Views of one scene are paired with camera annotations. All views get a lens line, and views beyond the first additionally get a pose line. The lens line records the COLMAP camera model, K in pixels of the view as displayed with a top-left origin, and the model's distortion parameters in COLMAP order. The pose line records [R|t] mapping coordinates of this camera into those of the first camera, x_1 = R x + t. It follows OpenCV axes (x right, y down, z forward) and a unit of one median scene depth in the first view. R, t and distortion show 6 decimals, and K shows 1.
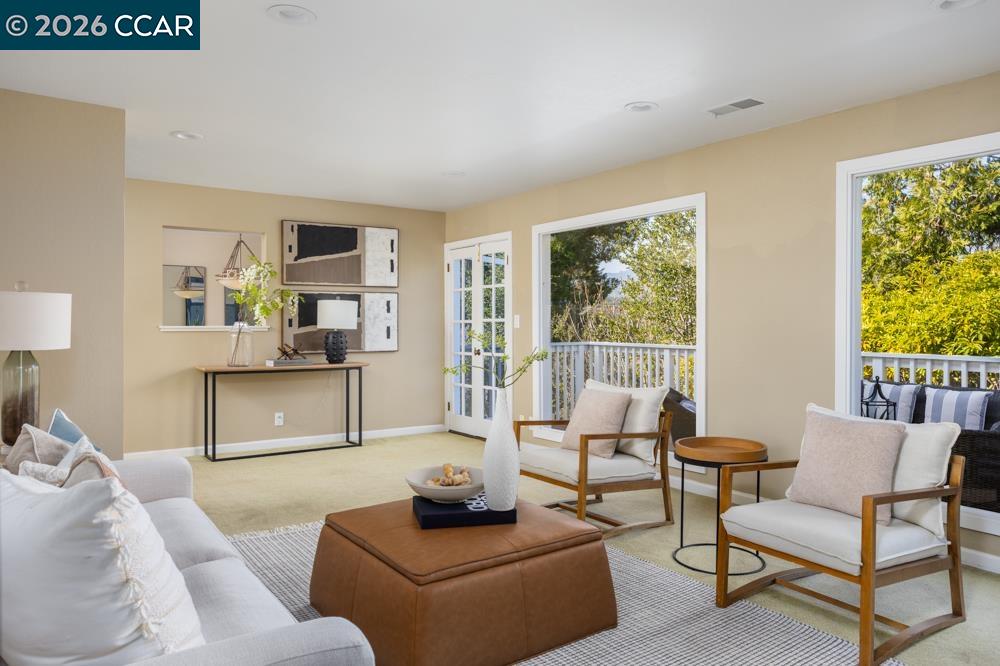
lens RADIAL K [[734.3, 0, 500.0], [0, 734.3, 333.0], [0, 0, 1]] dist [-0.004877, -0.000327]
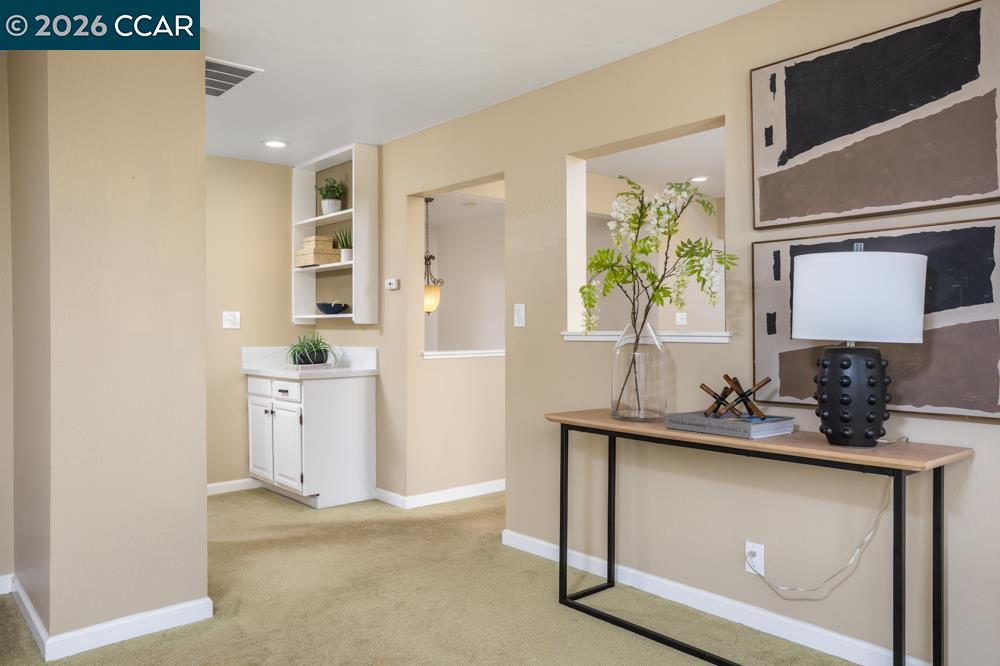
lens RADIAL K [[735.5, 0, 500.0], [0, 735.5, 333.0], [0, 0, 1]] dist [-0.037127, 0.071850]
pose [[0.056792, 0.008179, -0.998353, 0.100436], [-0.011553, 0.999905, 0.007534, -0.009971], [0.998319, 0.011106, 0.056881, 0.826078]]
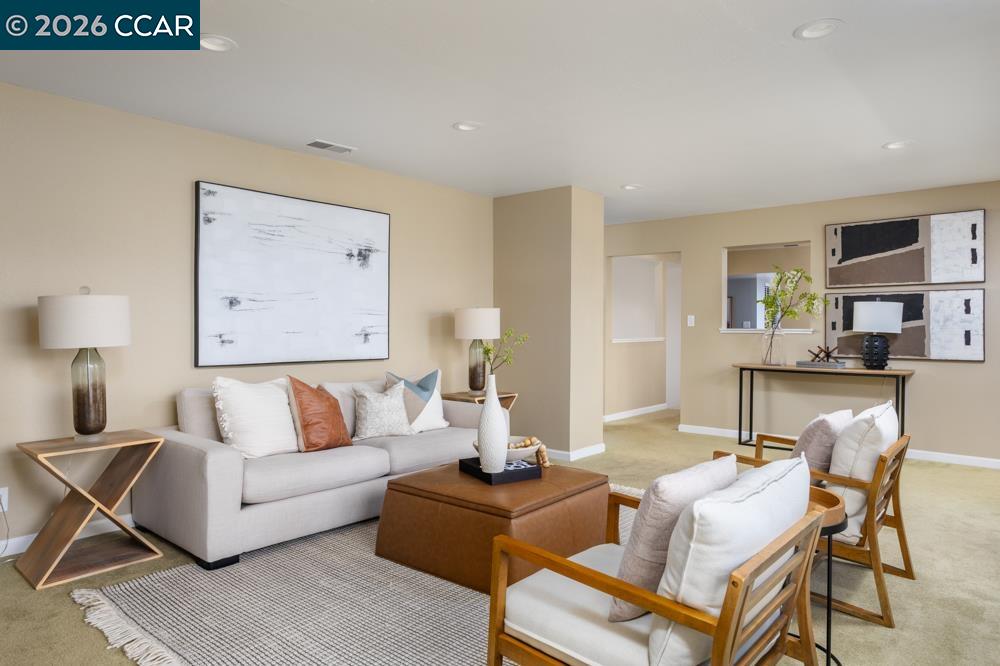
lens RADIAL K [[630.6, 0, 500.0], [0, 630.6, 333.0], [0, 0, 1]] dist [-0.007698, -0.001887]
pose [[0.204823, 0.010429, -0.978743, 0.462600], [-0.015852, 0.999847, 0.007336, -0.003166], [0.978671, 0.014013, 0.204957, 0.372893]]
